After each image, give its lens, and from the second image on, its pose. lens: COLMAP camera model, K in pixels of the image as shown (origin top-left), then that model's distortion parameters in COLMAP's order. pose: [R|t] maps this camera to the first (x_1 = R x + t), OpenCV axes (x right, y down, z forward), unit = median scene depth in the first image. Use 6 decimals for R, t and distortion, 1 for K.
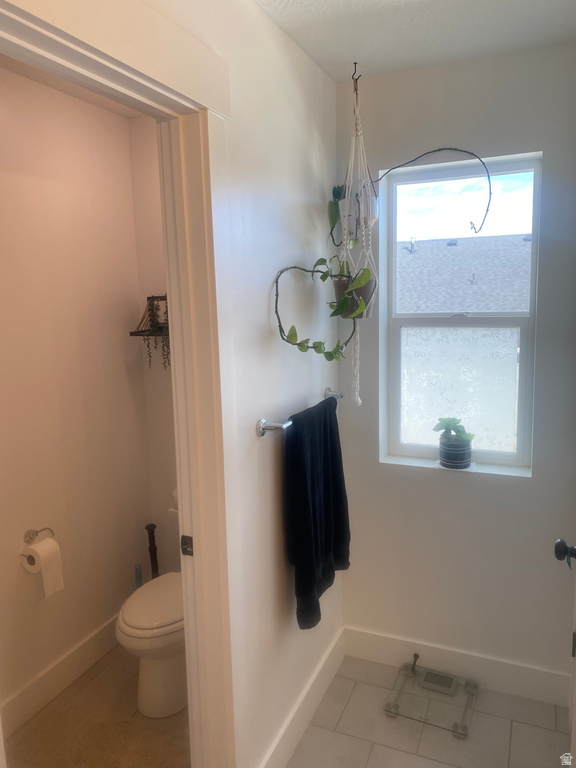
lens RADIAL K [[579.9, 0, 285.0], [0, 579.9, 380.7], [0, 0, 1]] dist [0.057553, -0.062675]
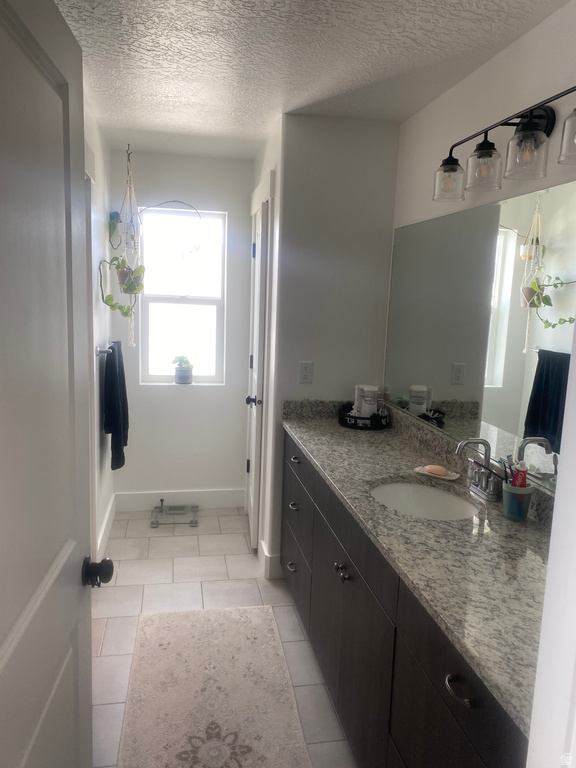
lens RADIAL K [[579.9, 0, 287.6], [0, 579.9, 385.6], [0, 0, 1]] dist [0.057553, -0.062675]
pose [[0.828385, -0.025256, 0.559589, -0.426128], [0.020791, 0.999681, 0.014340, 0.133721], [-0.559773, -0.000244, 0.828646, -0.612321]]
